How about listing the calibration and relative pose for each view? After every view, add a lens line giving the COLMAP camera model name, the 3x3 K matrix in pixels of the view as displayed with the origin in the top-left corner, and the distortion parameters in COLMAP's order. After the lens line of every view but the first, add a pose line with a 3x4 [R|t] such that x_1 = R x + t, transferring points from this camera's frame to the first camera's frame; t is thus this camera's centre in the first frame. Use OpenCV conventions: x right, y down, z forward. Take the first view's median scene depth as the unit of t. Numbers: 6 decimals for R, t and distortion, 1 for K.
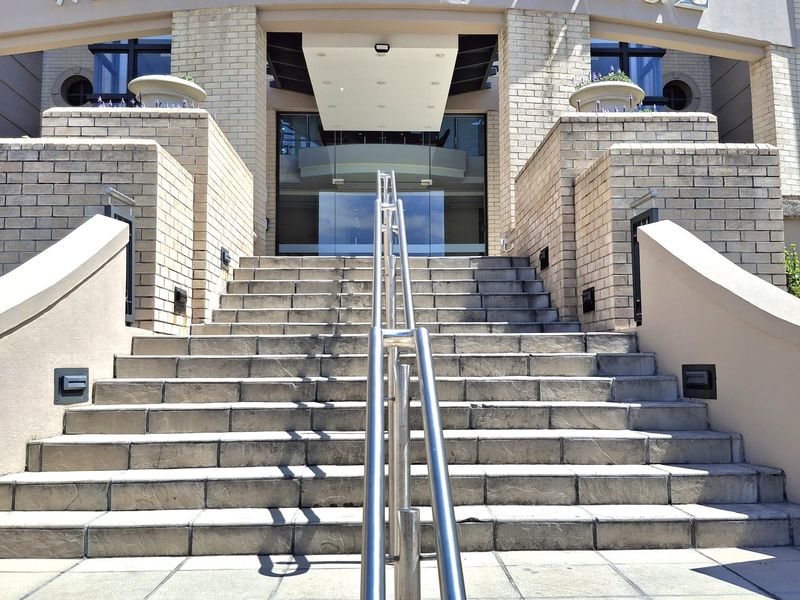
lens RADIAL K [[783.1, 0, 396.9], [0, 783.1, 303.6], [0, 0, 1]] dist [0.108928, -0.261525]
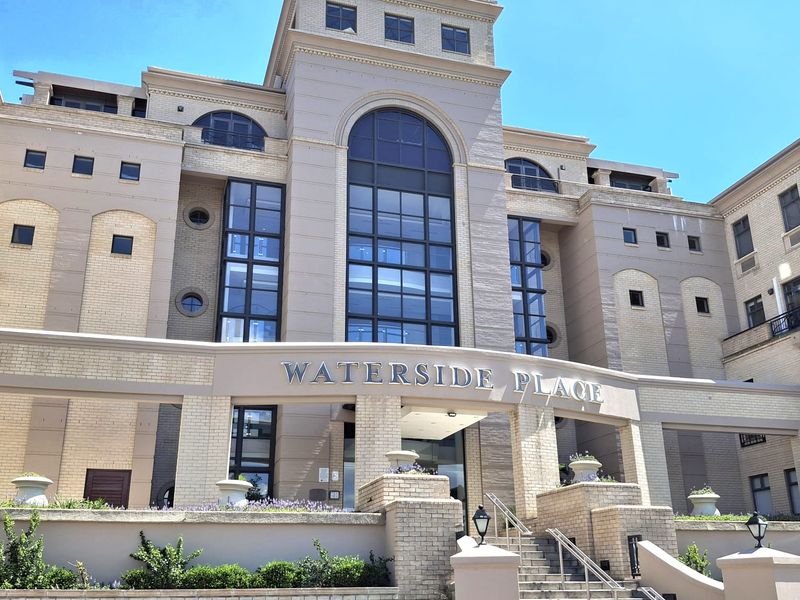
lens RADIAL K [[783.1, 0, 396.9], [0, 783.1, 303.6], [0, 0, 1]] dist [0.108928, -0.261525]
pose [[0.963900, 0.087860, 0.251352, -0.664809], [-0.018763, 0.964057, -0.265033, -0.076960], [-0.265604, 0.250750, 0.930902, -0.825676]]
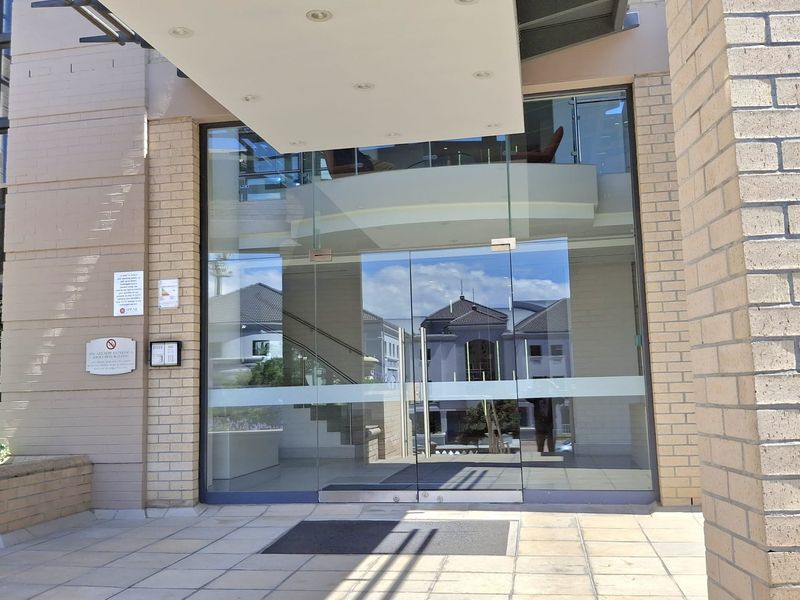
lens RADIAL K [[783.1, 0, 396.9], [0, 783.1, 303.6], [0, 0, 1]] dist [0.108928, -0.261525]
pose [[0.980413, -0.049096, -0.190737, 0.088263], [0.045201, 0.998672, -0.024718, -0.157771], [0.191697, 0.015612, 0.981330, 0.757580]]
